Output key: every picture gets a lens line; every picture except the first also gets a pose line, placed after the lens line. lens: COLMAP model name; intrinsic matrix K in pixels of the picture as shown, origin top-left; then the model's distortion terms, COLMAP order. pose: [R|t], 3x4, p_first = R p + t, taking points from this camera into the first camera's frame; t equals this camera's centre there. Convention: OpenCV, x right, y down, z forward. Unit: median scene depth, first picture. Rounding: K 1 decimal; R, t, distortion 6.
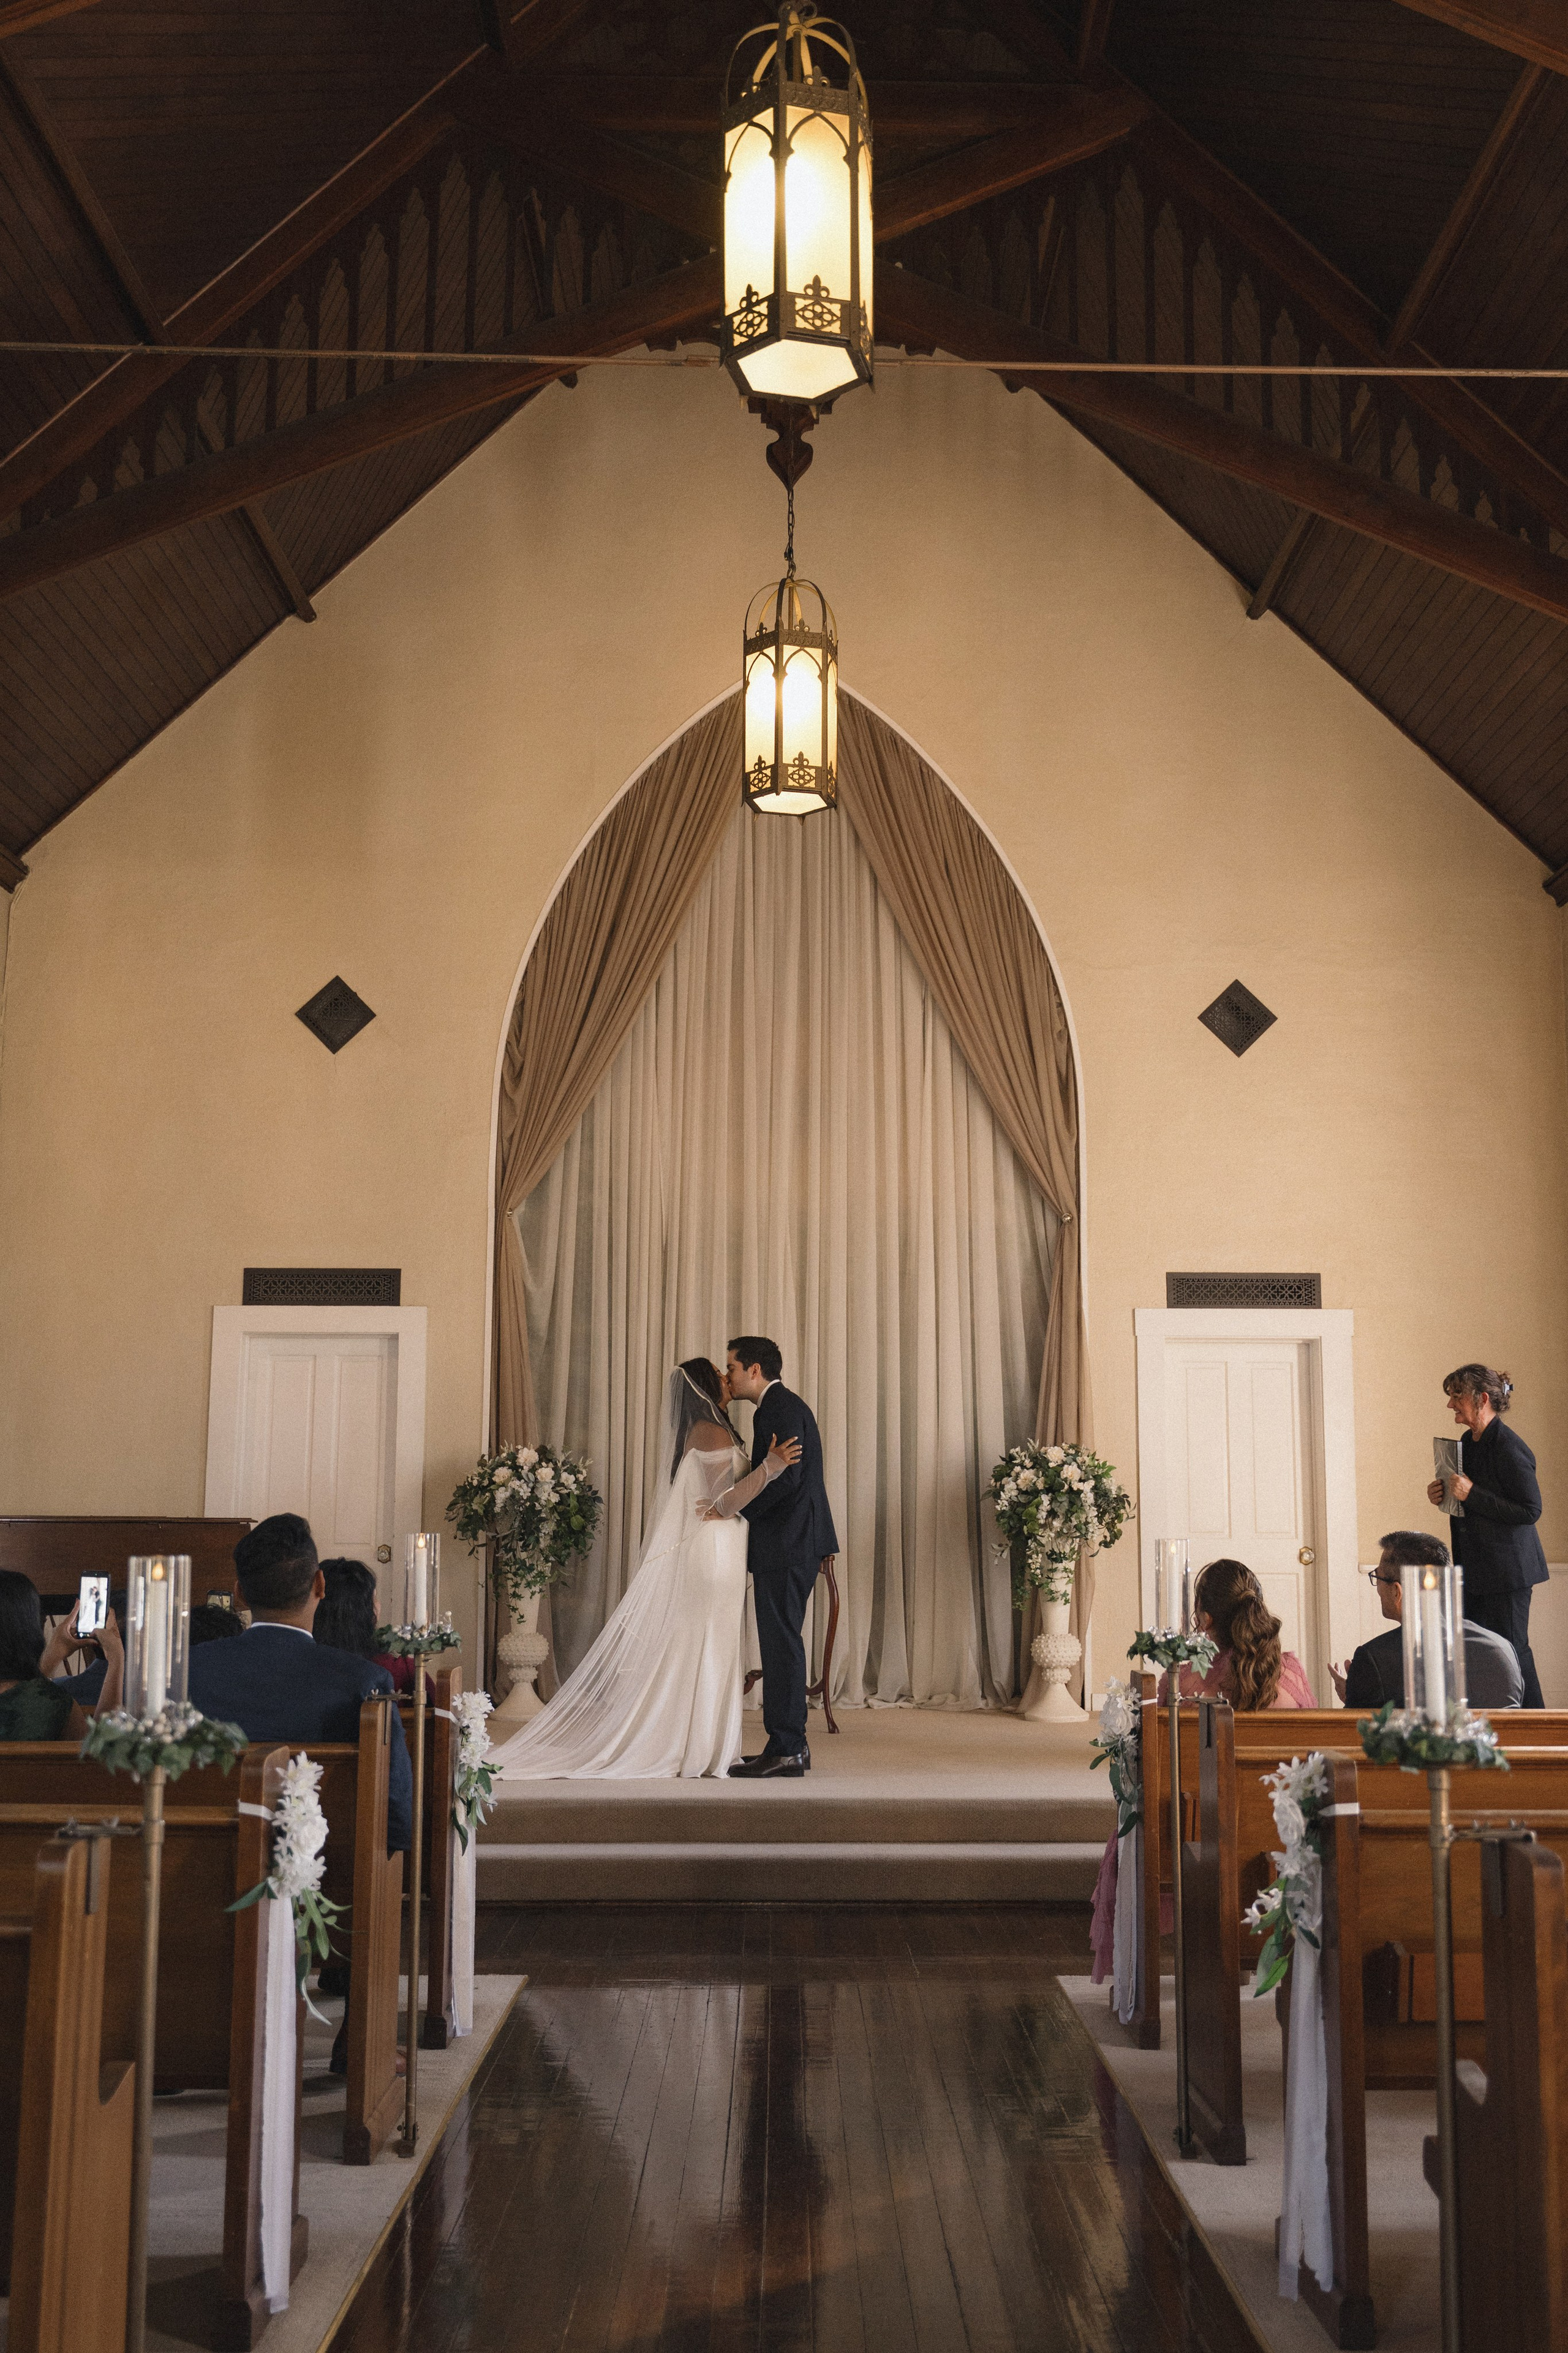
lens RADIAL K [[2357.0, 0, 819.1], [0, 2357.0, 1158.7], [0, 0, 1]] dist [0.010528, -0.023728]
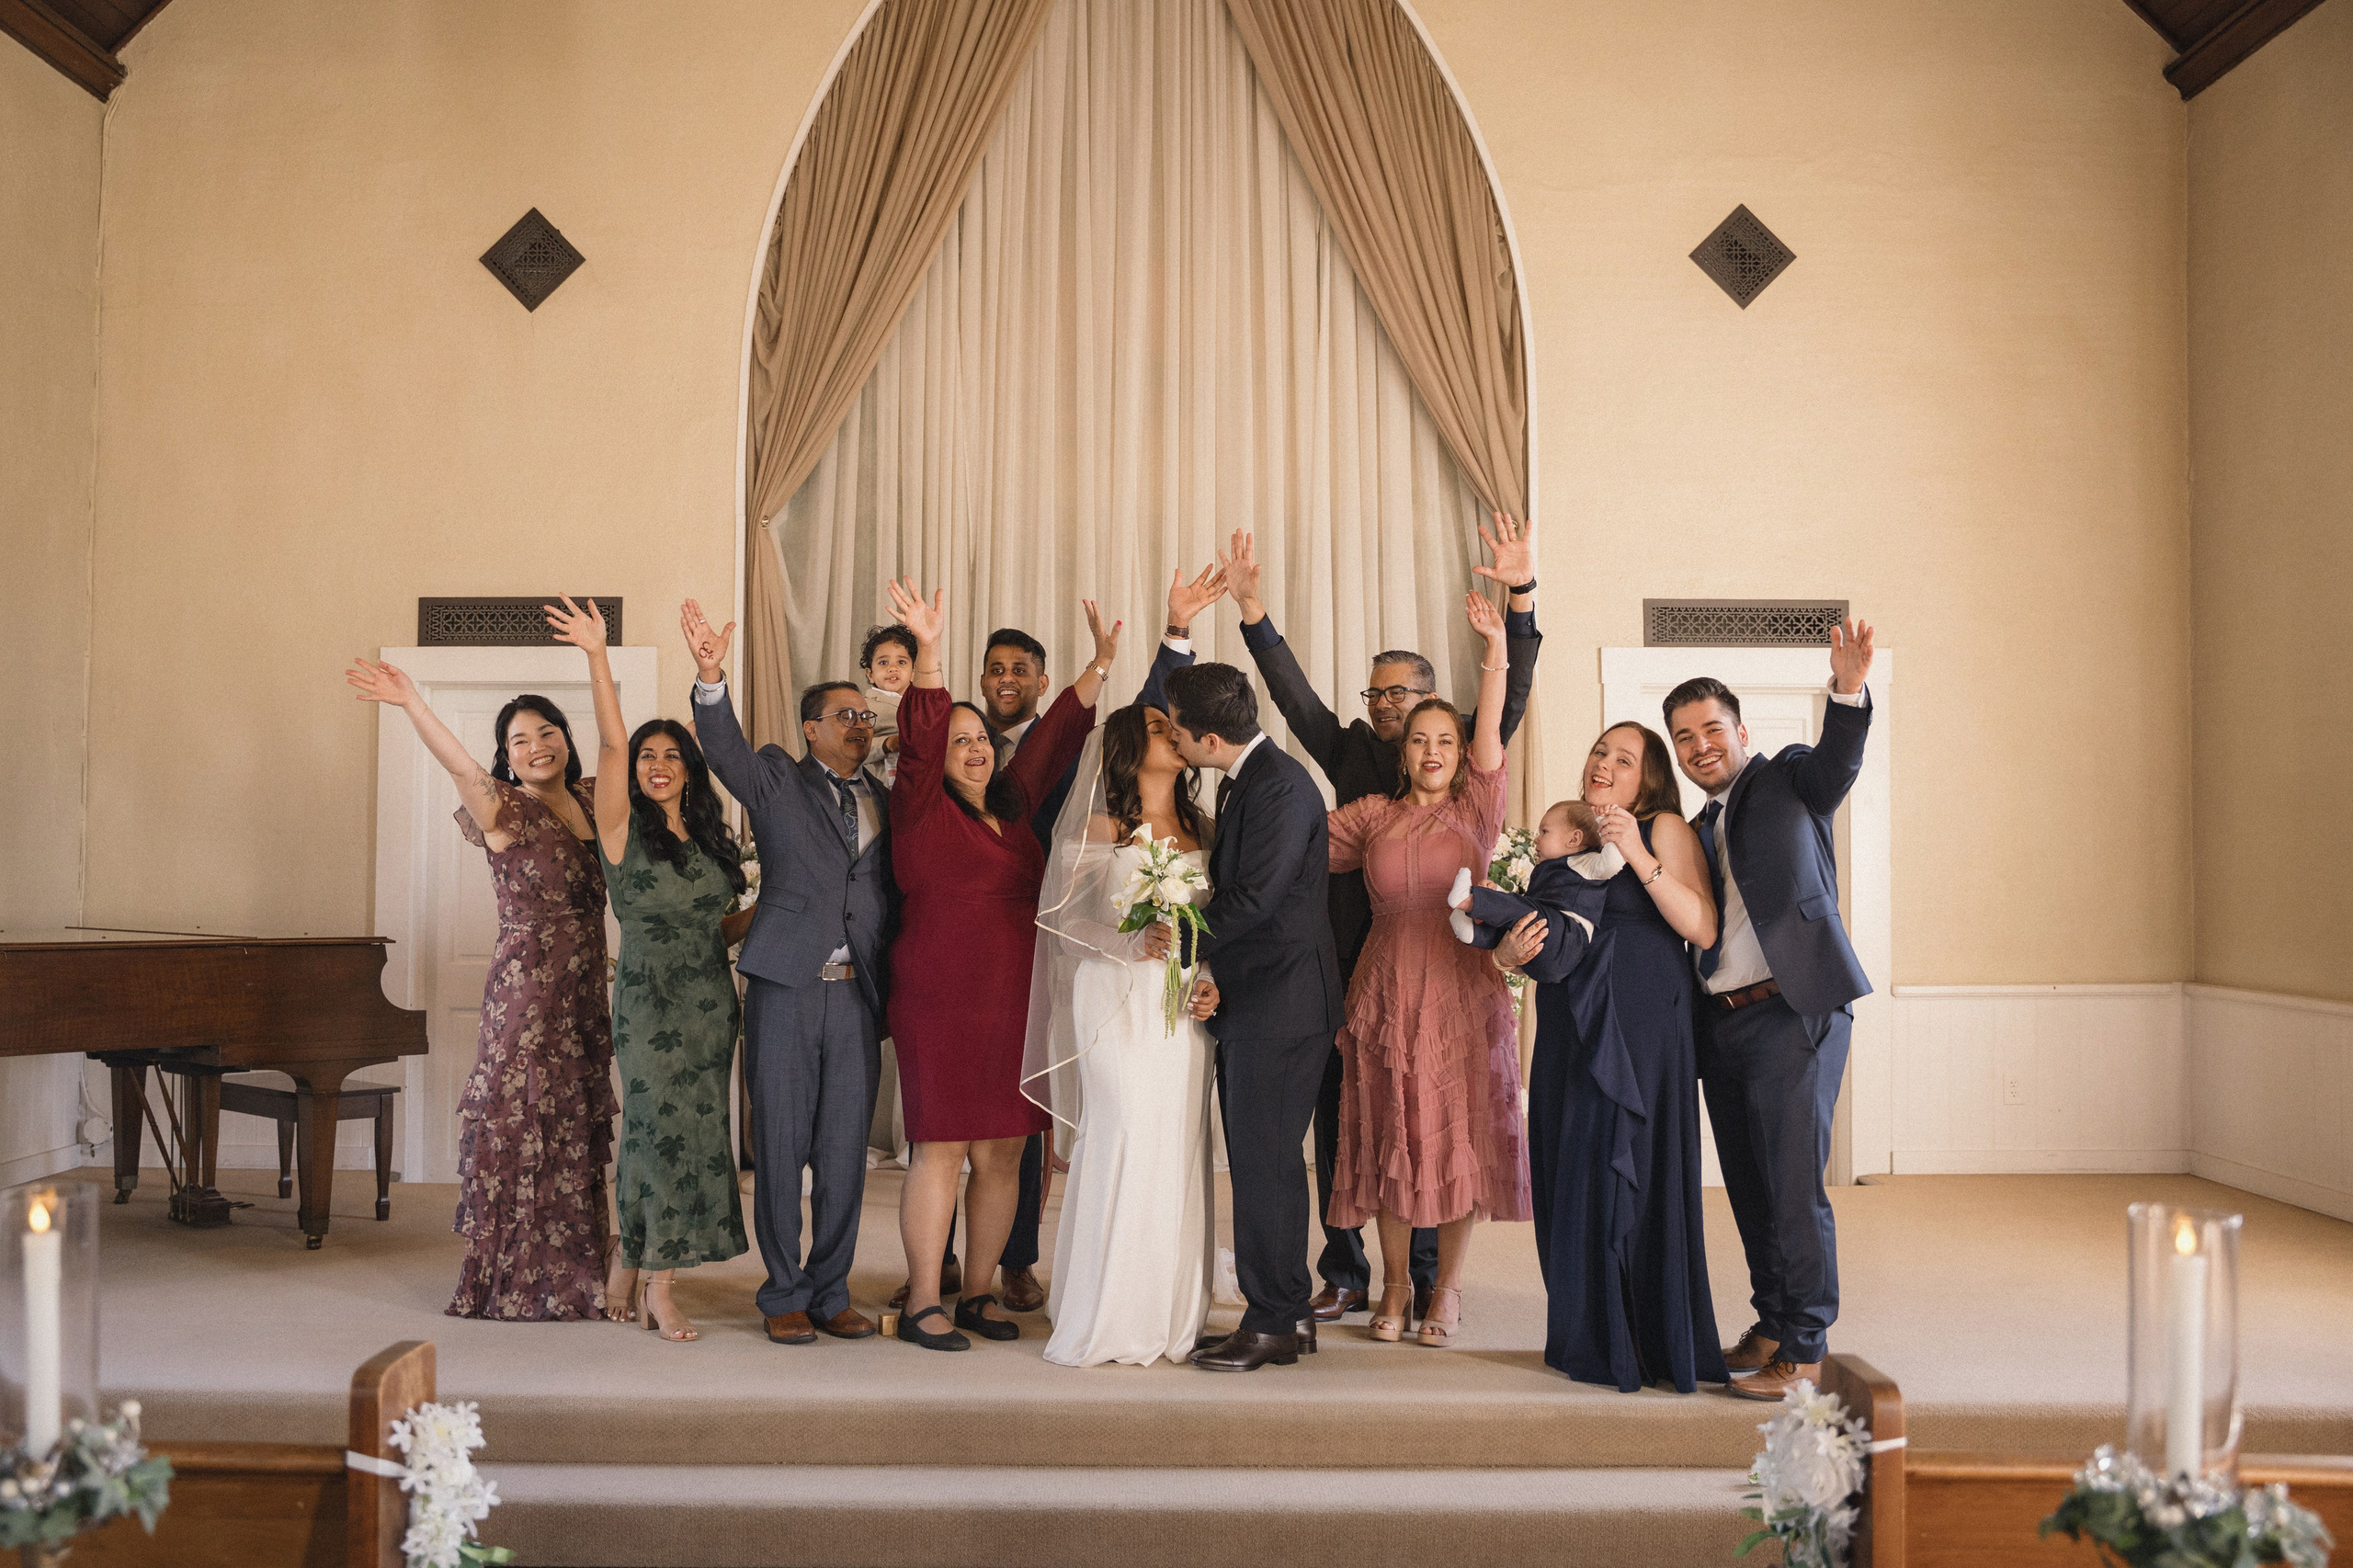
lens RADIAL K [[2225.1, 0, 1100.2], [0, 2225.1, 808.0], [0, 0, 1]] dist [-0.084460, 0.024999]
pose [[0.999351, -0.000043, -0.036027, 0.000769], [0.004511, 0.992282, 0.123921, 0.027995], [0.035744, -0.124003, 0.991638, 0.310386]]
